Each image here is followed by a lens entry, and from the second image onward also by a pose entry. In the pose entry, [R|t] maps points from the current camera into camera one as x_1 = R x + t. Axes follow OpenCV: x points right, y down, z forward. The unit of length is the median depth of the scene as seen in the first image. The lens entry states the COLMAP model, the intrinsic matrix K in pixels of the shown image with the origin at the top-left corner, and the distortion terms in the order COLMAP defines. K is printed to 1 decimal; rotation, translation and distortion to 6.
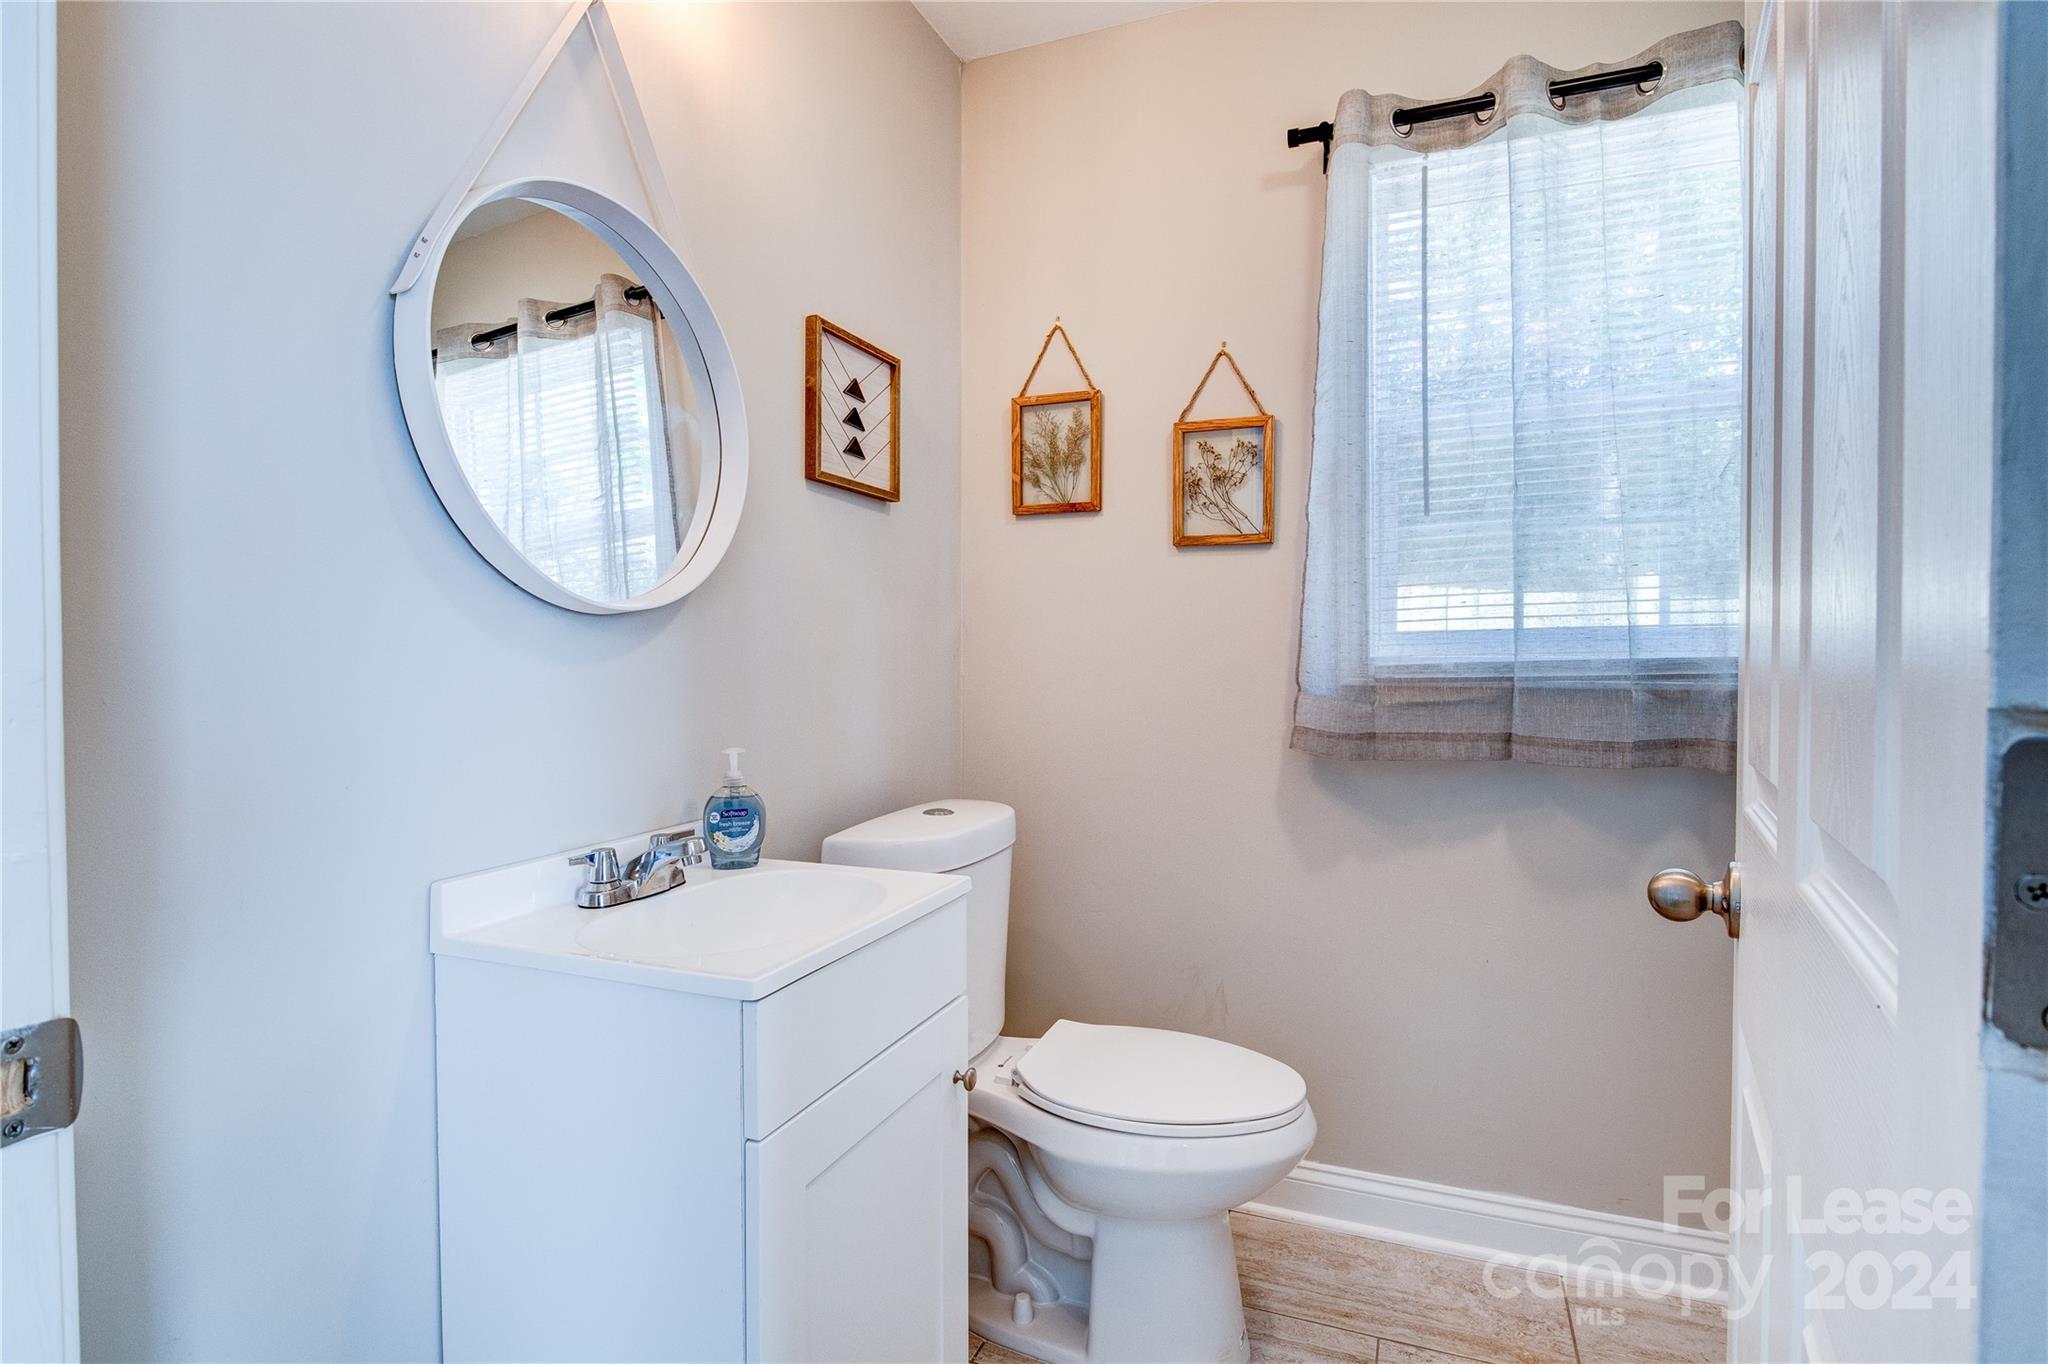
lens RADIAL K [[1062.6, 0, 1014.0], [0, 1062.6, 677.2], [0, 0, 1]] dist [-0.003561, 0.000480]
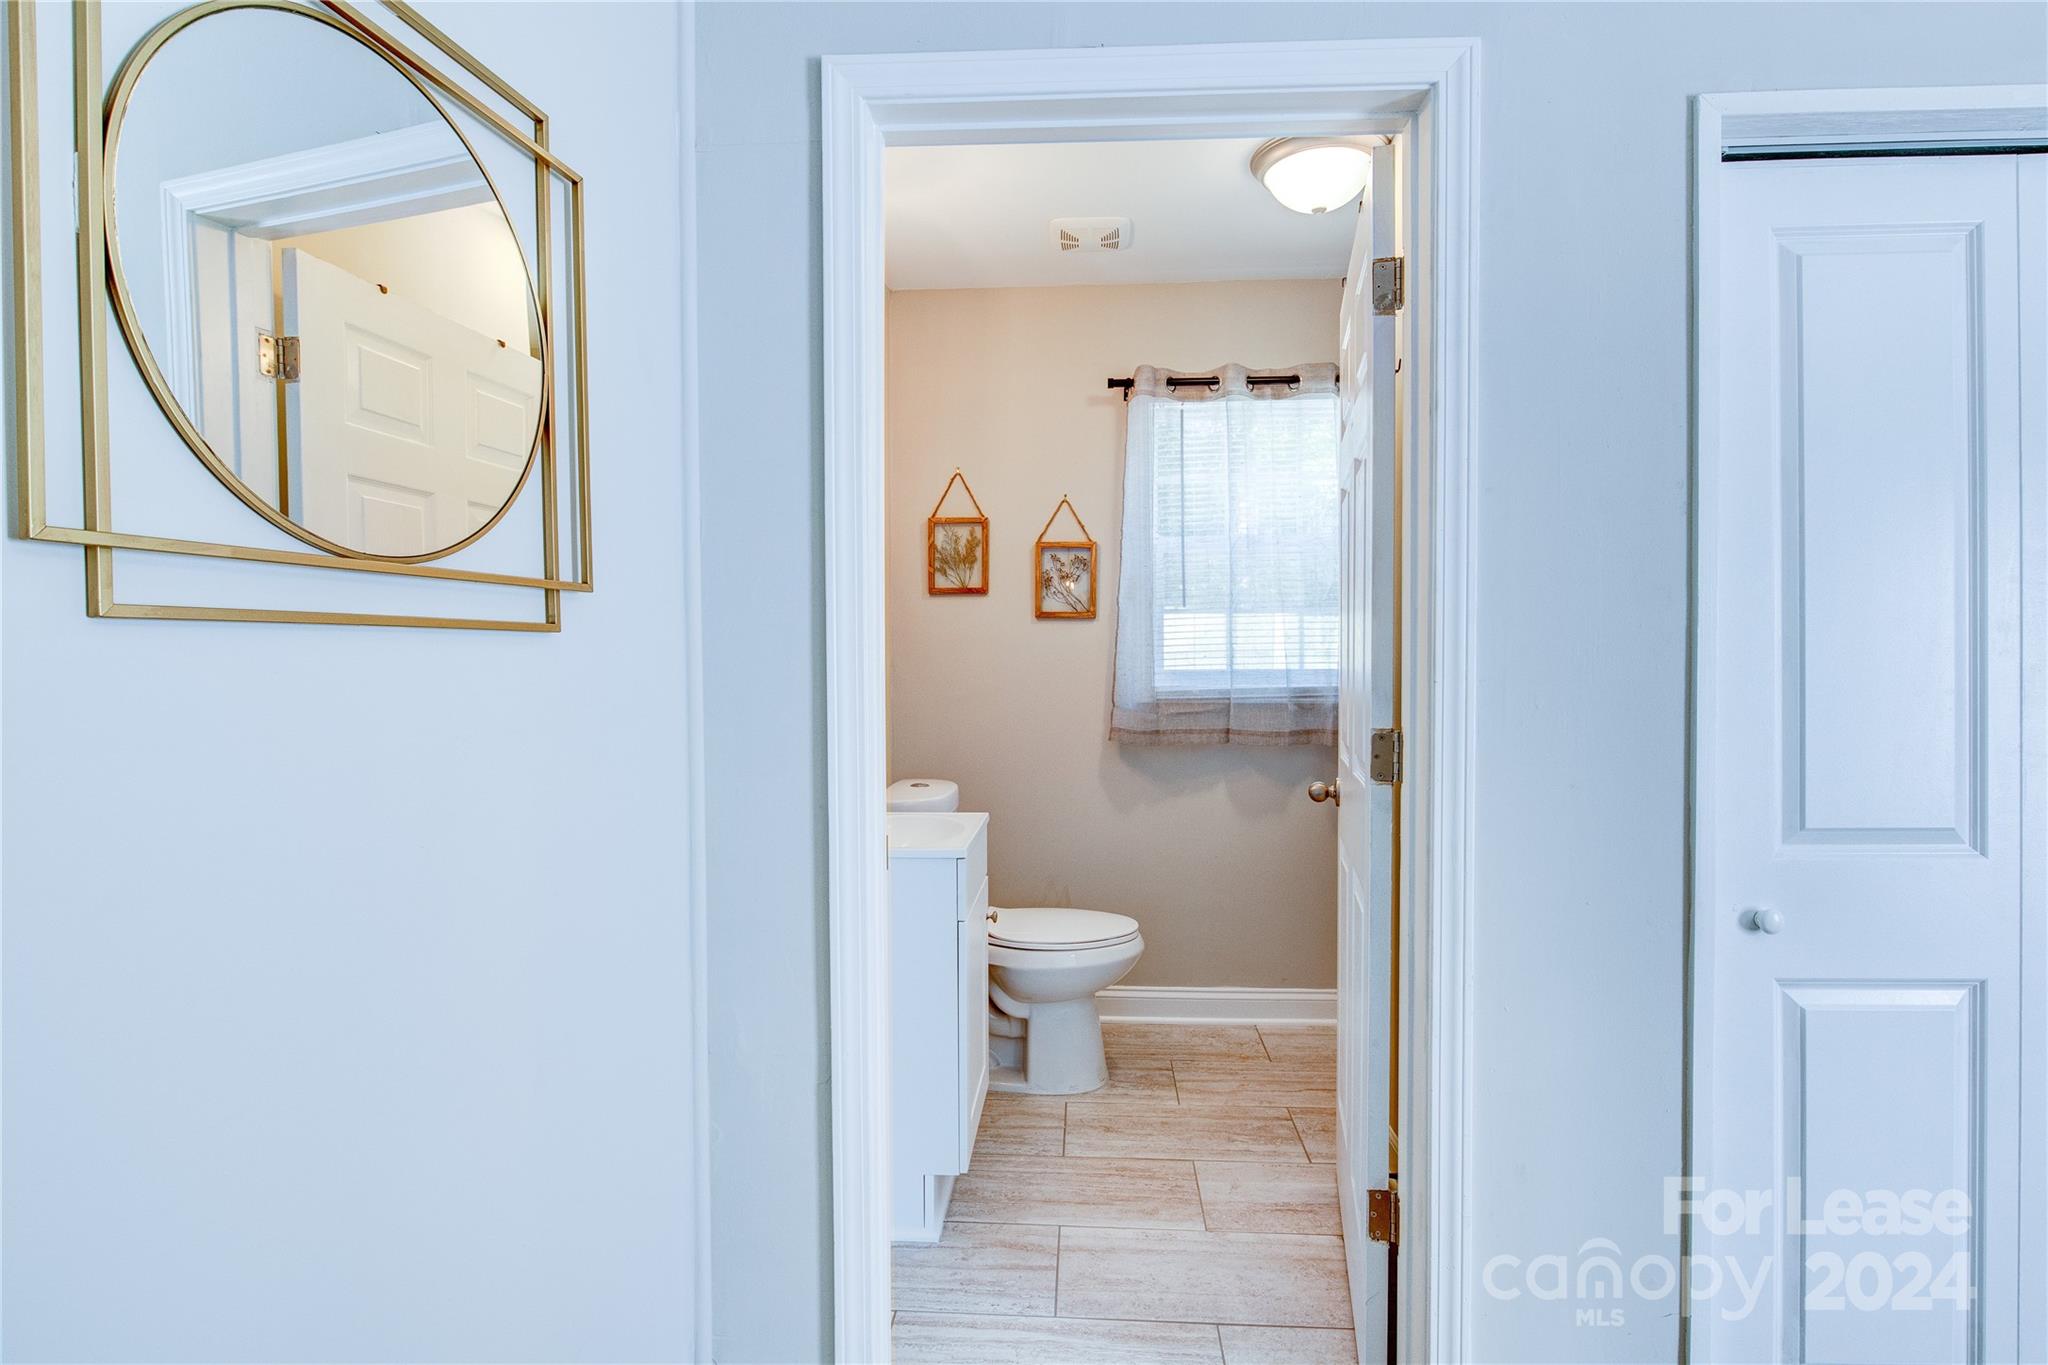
lens RADIAL K [[1062.6, 0, 1032.1], [0, 1062.6, 679.0], [0, 0, 1]] dist [-0.003561, 0.000480]
pose [[0.947814, -0.011925, 0.318602, -0.419363], [0.009974, 0.999920, 0.007755, -0.047944], [-0.318669, -0.004173, 0.947857, -0.601095]]
